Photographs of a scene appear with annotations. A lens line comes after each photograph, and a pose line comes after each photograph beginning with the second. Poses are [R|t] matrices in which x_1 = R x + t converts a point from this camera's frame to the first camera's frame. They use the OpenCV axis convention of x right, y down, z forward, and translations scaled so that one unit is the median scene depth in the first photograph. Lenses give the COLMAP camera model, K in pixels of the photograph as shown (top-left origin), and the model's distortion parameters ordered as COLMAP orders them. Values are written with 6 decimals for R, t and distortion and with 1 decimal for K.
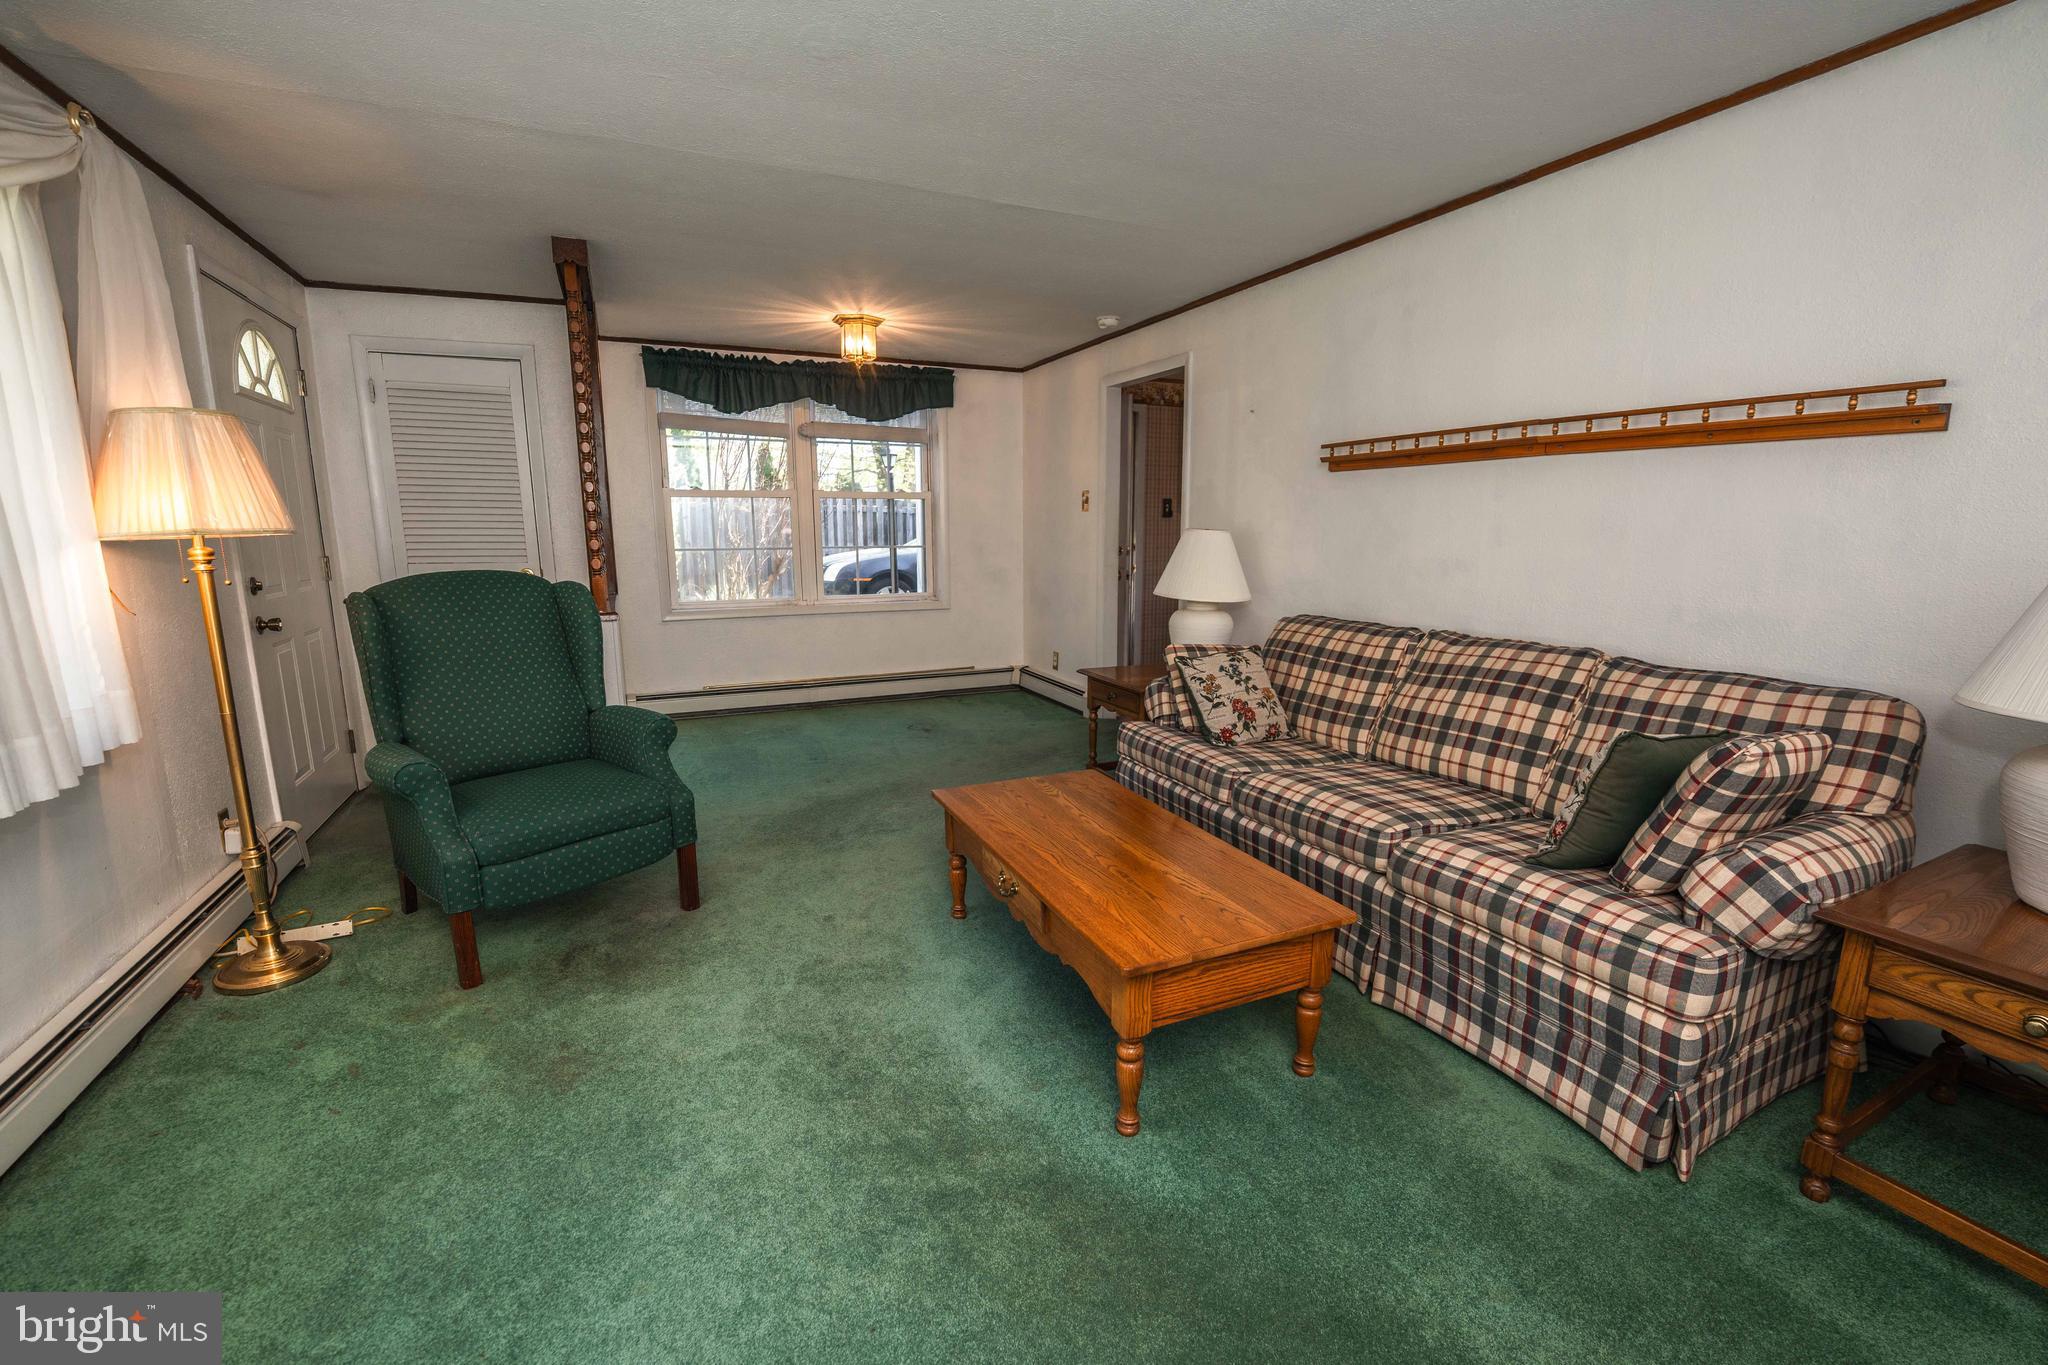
lens RADIAL K [[835.0, 0, 1024.7], [0, 835.0, 685.3], [0, 0, 1]] dist [-0.028986, 0.001628]
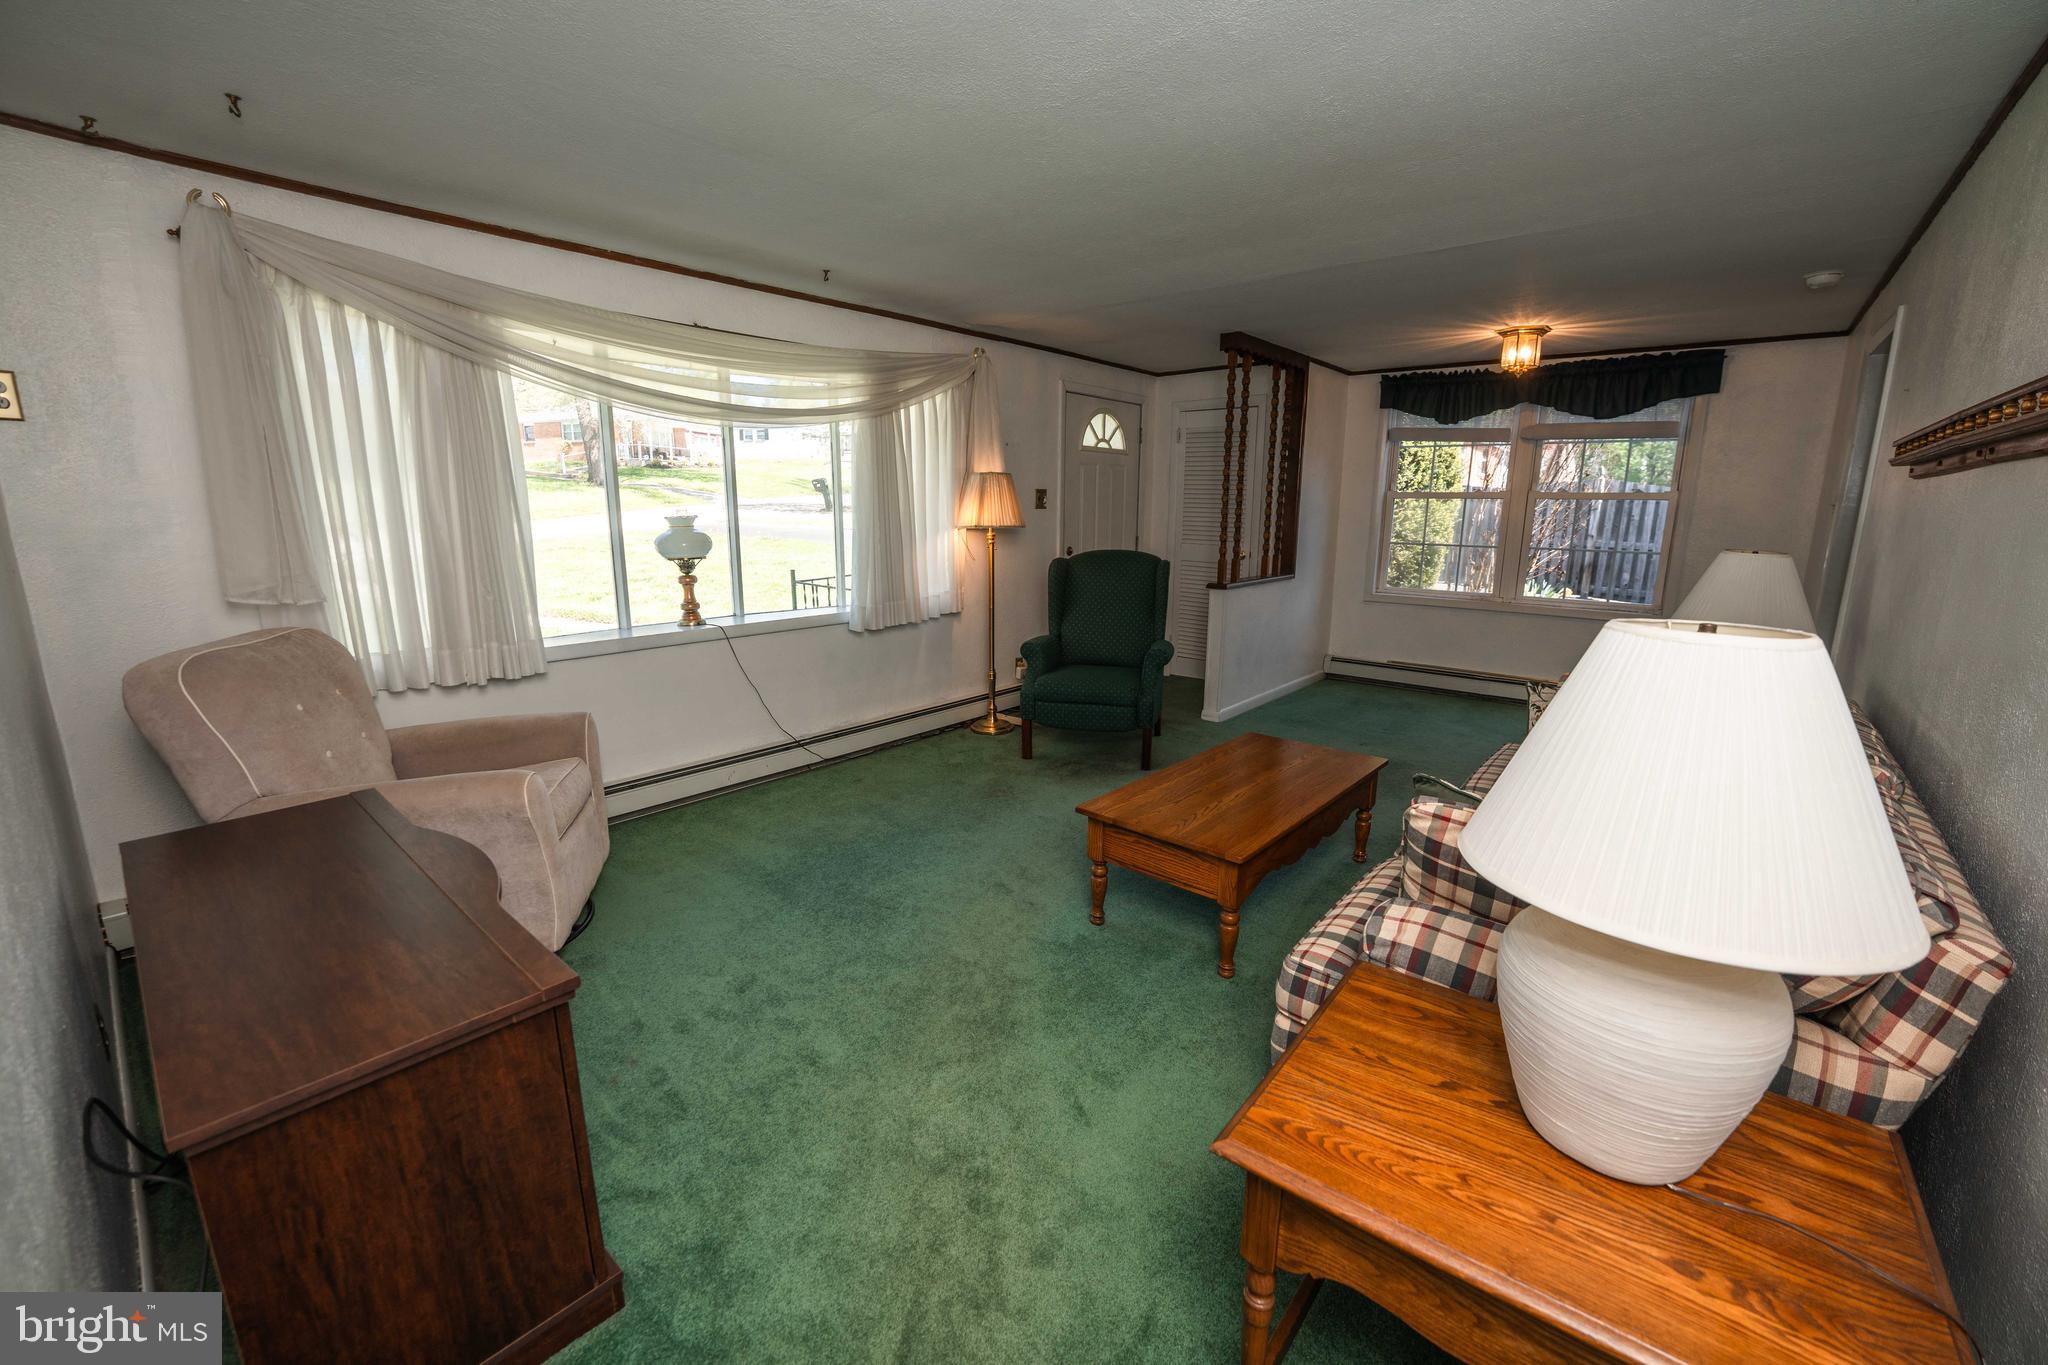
lens RADIAL K [[835.0, 0, 1037.4], [0, 835.0, 686.4], [0, 0, 1]] dist [-0.028986, 0.001628]
pose [[0.424041, 0.196572, -0.884052, 0.482410], [-0.177528, 0.975263, 0.131701, -0.032655], [0.888073, 0.101097, 0.448449, 0.046640]]
